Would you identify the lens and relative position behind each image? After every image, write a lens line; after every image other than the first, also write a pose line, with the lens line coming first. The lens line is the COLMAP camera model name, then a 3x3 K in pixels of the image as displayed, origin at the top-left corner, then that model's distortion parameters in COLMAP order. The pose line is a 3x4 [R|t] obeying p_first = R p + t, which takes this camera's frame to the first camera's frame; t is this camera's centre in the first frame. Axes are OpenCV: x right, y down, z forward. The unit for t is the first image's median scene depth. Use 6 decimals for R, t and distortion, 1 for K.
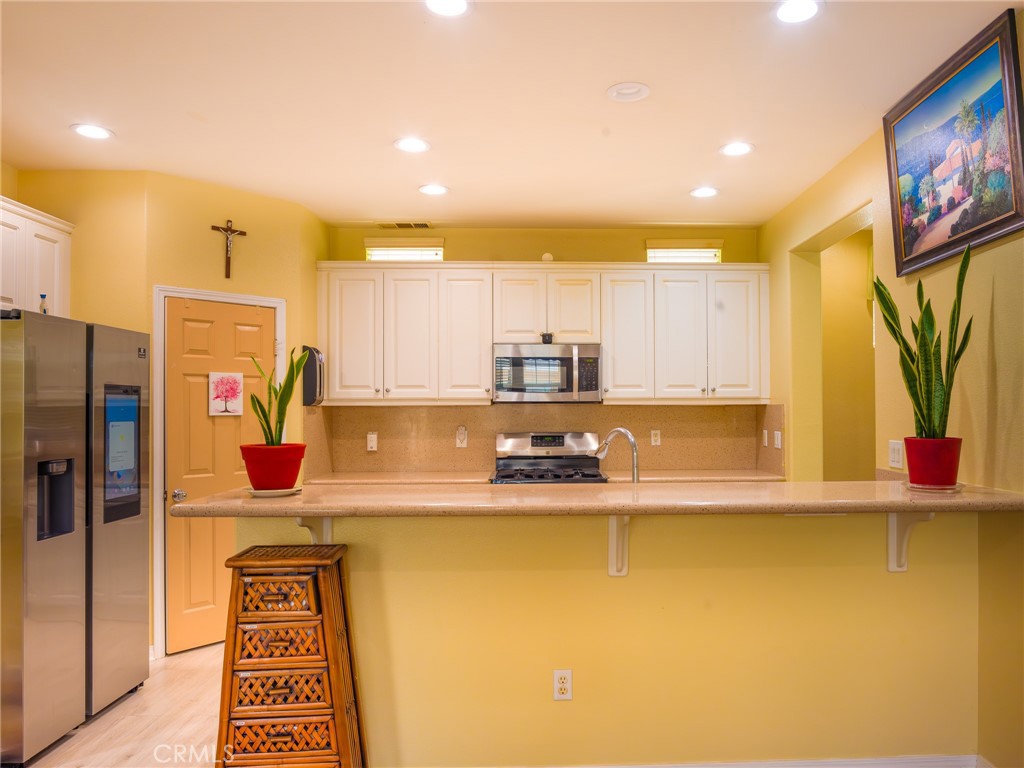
lens RADIAL K [[734.8, 0, 580.6], [0, 734.8, 399.5], [0, 0, 1]] dist [-0.028723, 0.001016]
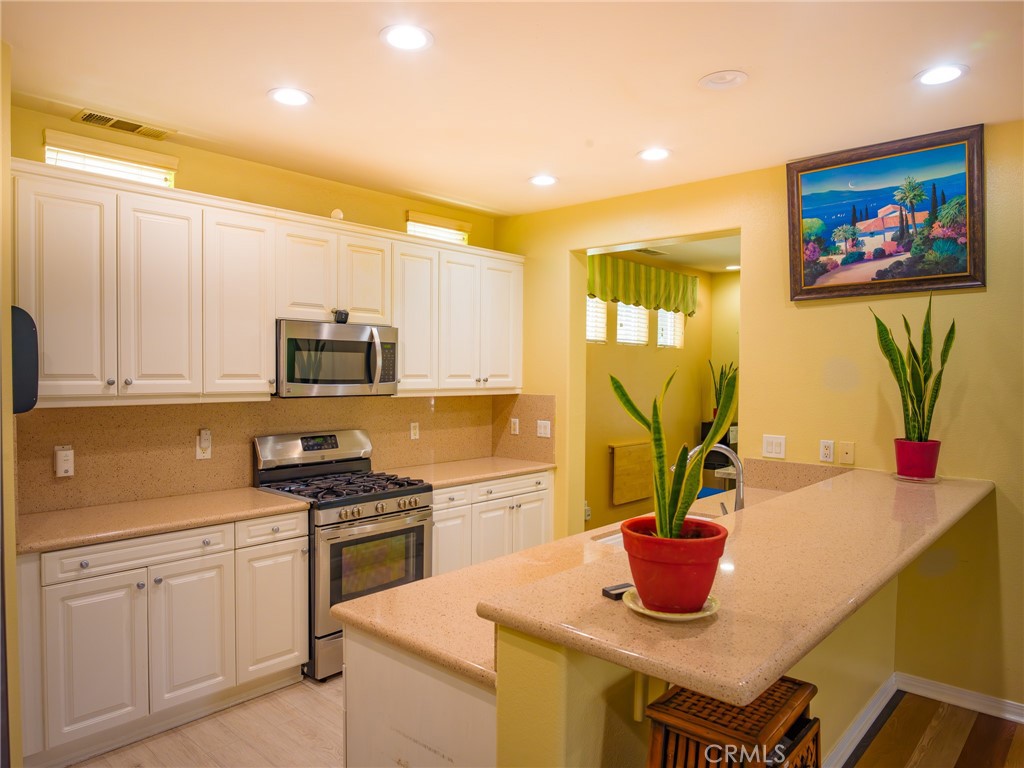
lens RADIAL K [[684.9, 0, 501.4], [0, 684.9, 391.0], [0, 0, 1]] dist [-0.012350, -0.003619]
pose [[0.702535, -0.012708, 0.711536, -0.461590], [-0.018852, 0.999157, 0.036459, -0.032972], [-0.711400, -0.039027, 0.701703, 0.352091]]
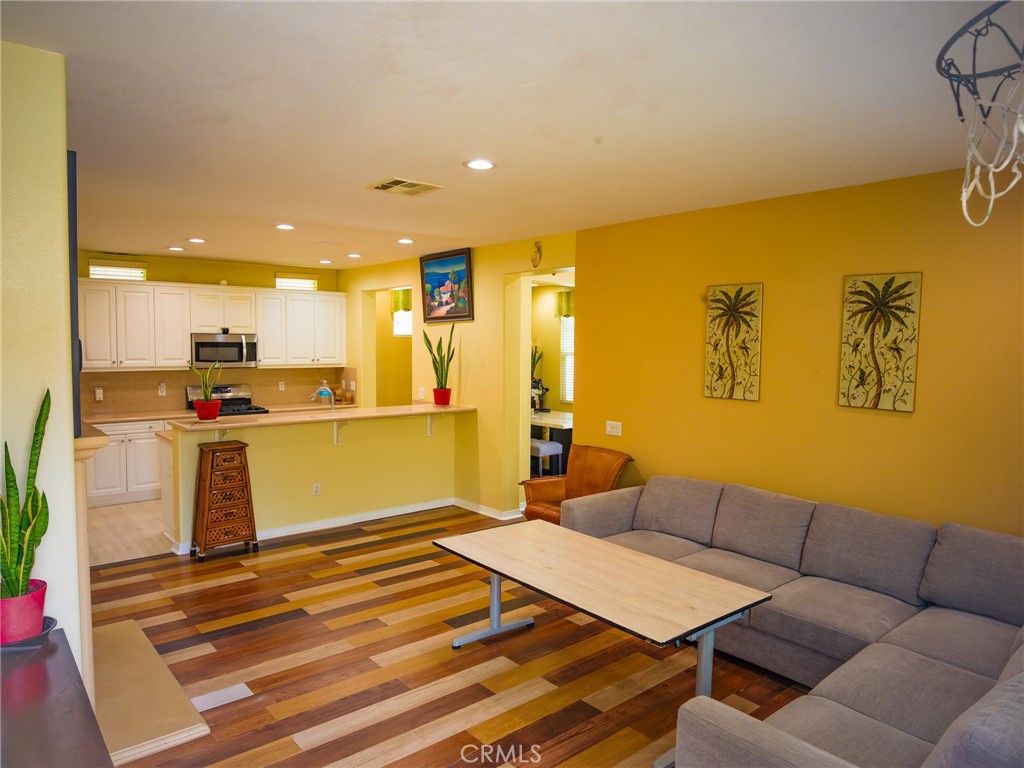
lens RADIAL K [[684.9, 0, 511.7], [0, 684.9, 378.8], [0, 0, 1]] dist [-0.012350, -0.003619]
pose [[0.792245, -0.024233, 0.609721, -0.497579], [-0.017492, 0.997899, 0.062389, -0.083499], [-0.609952, -0.060092, 0.790157, -0.684217]]
